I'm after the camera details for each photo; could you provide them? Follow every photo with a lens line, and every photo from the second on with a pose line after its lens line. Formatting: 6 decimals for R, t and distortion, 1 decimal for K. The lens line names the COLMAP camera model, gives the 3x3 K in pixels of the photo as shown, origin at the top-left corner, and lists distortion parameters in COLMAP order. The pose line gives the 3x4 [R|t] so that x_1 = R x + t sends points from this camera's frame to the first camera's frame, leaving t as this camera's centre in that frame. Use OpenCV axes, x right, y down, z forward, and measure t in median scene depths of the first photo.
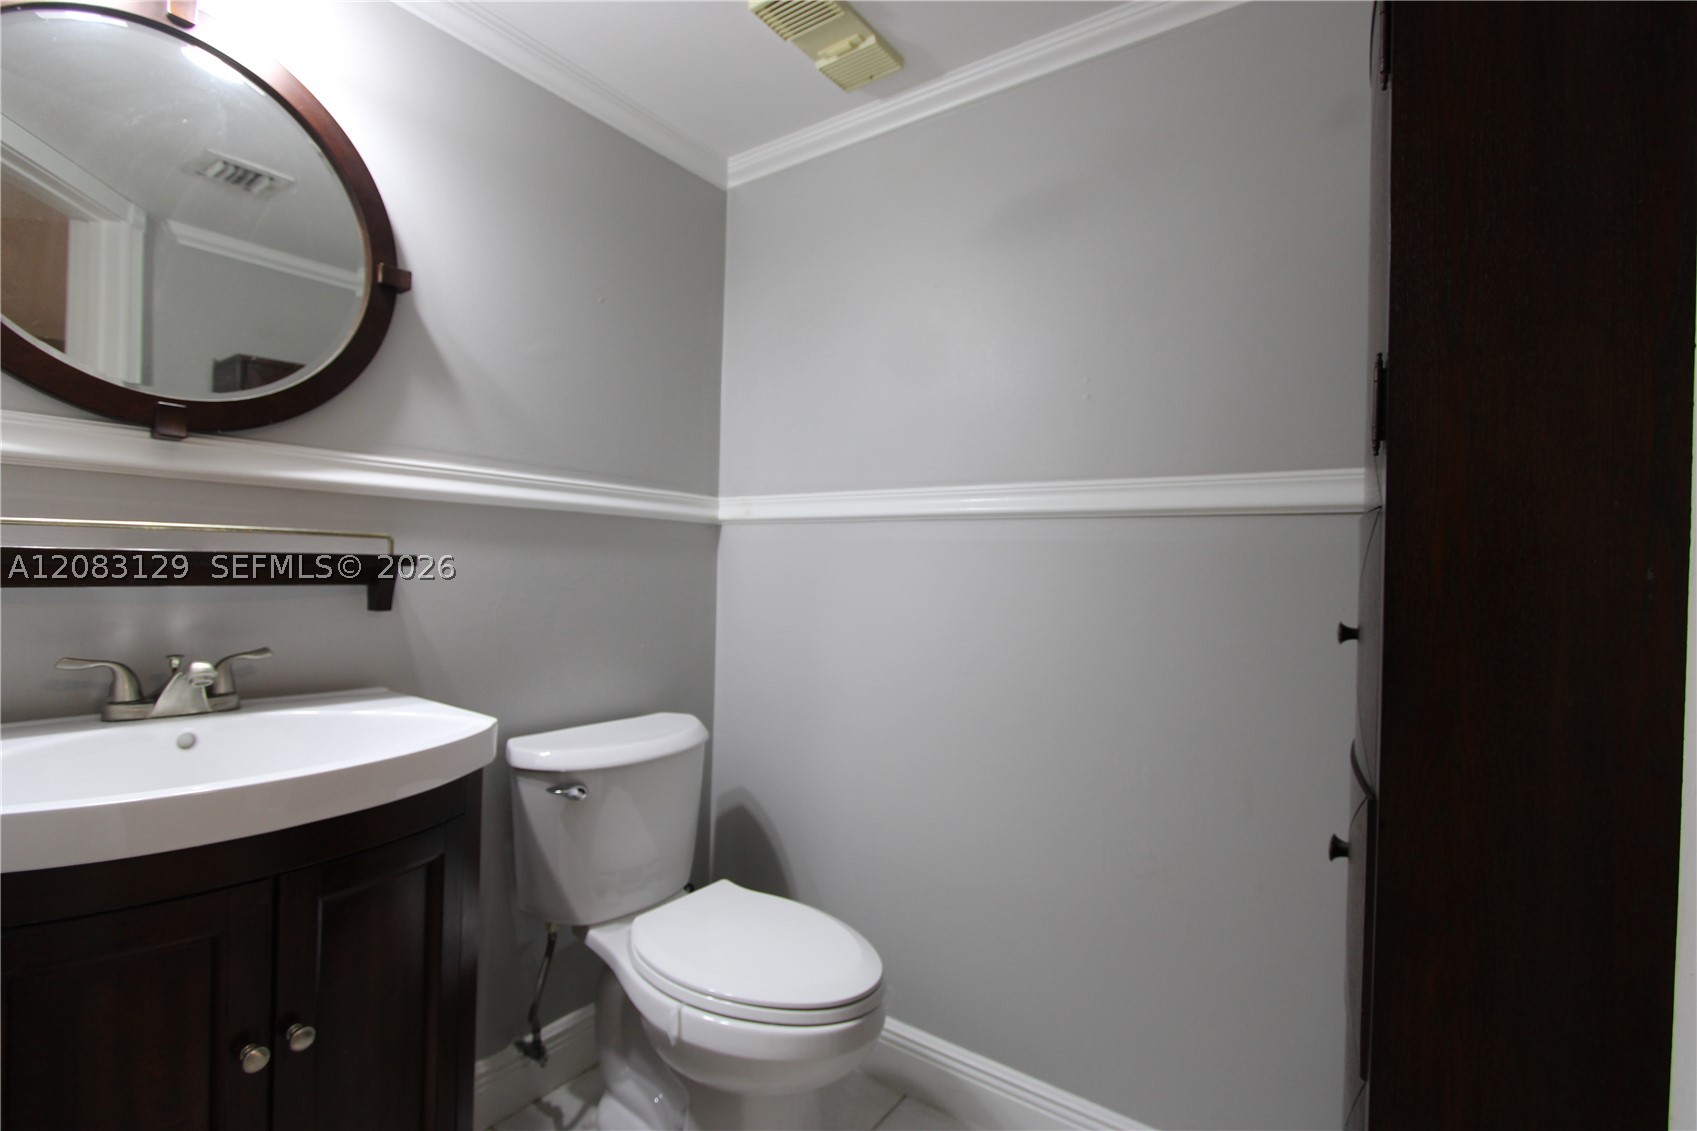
lens RADIAL K [[781.9, 0, 845.1], [0, 781.9, 573.4], [0, 0, 1]] dist [-0.023763, 0.004467]
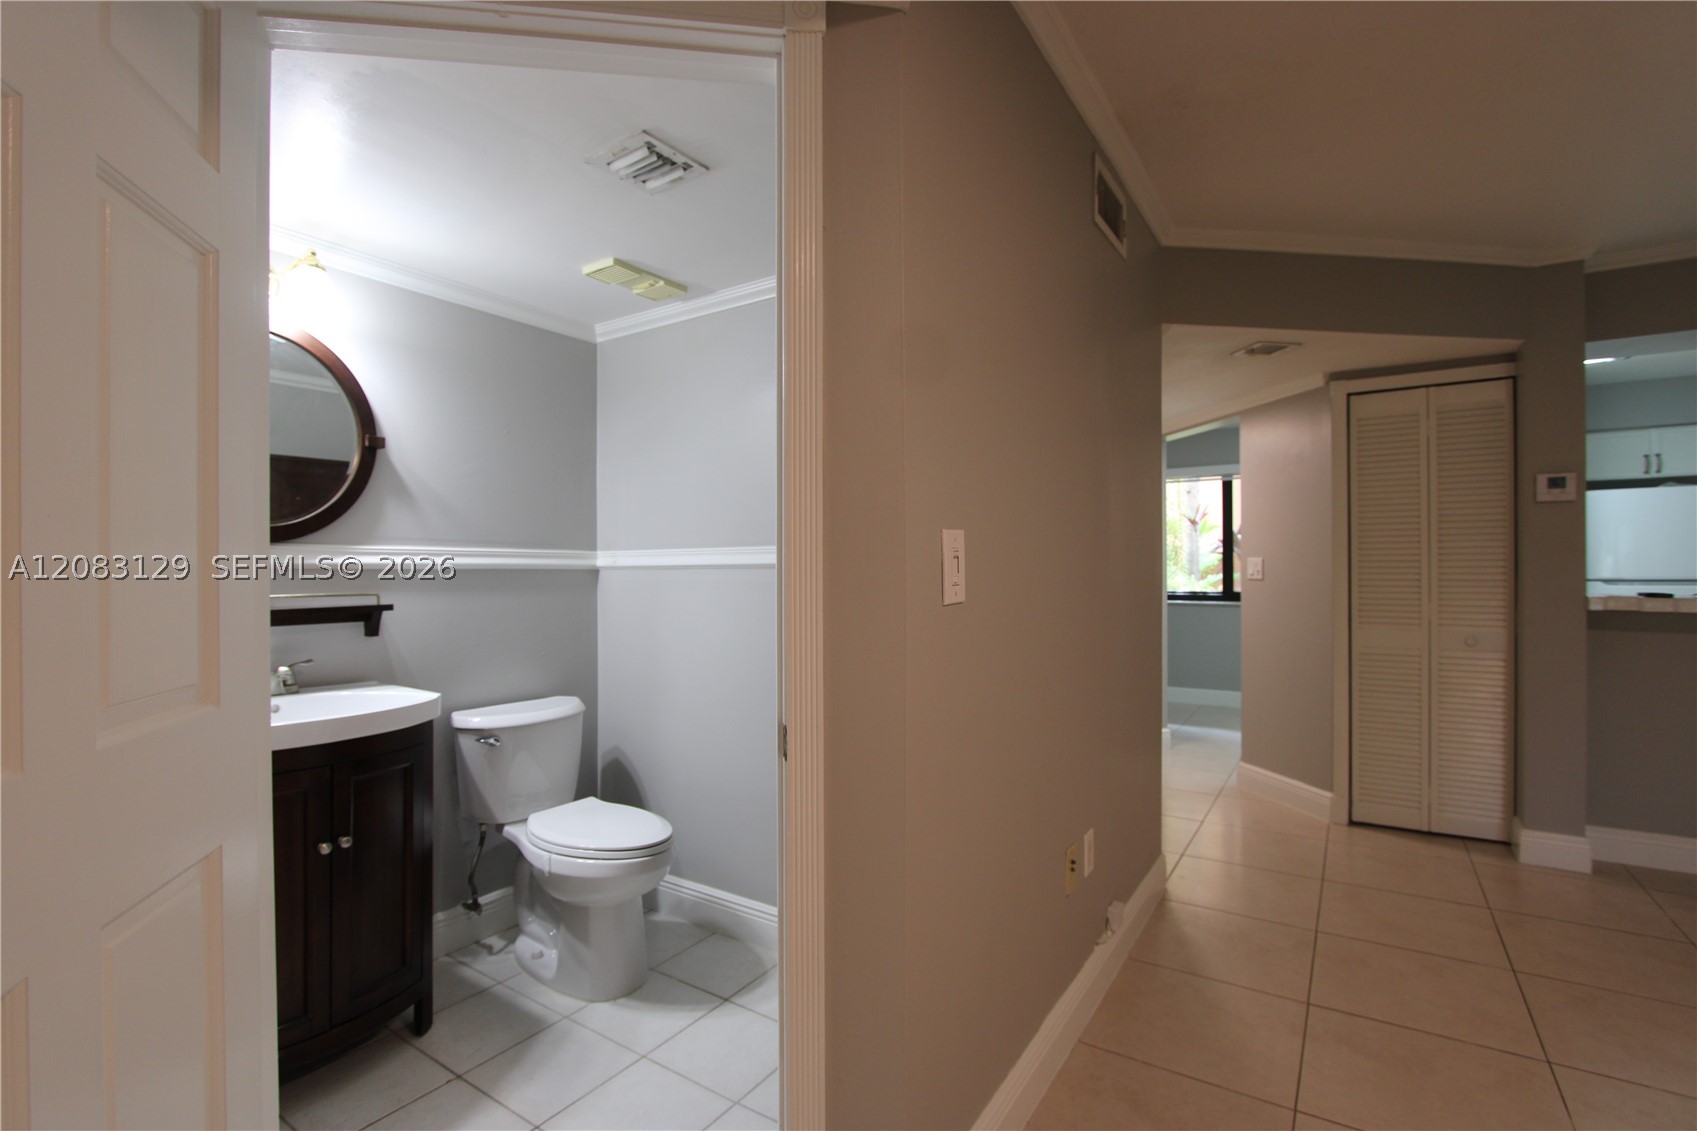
lens RADIAL K [[781.9, 0, 845.1], [0, 781.9, 573.4], [0, 0, 1]] dist [-0.023763, 0.004467]
pose [[0.999020, -0.029089, 0.033374, 0.350030], [0.029311, 0.999551, -0.006210, -0.044495], [-0.033178, 0.007182, 0.999424, -0.668924]]
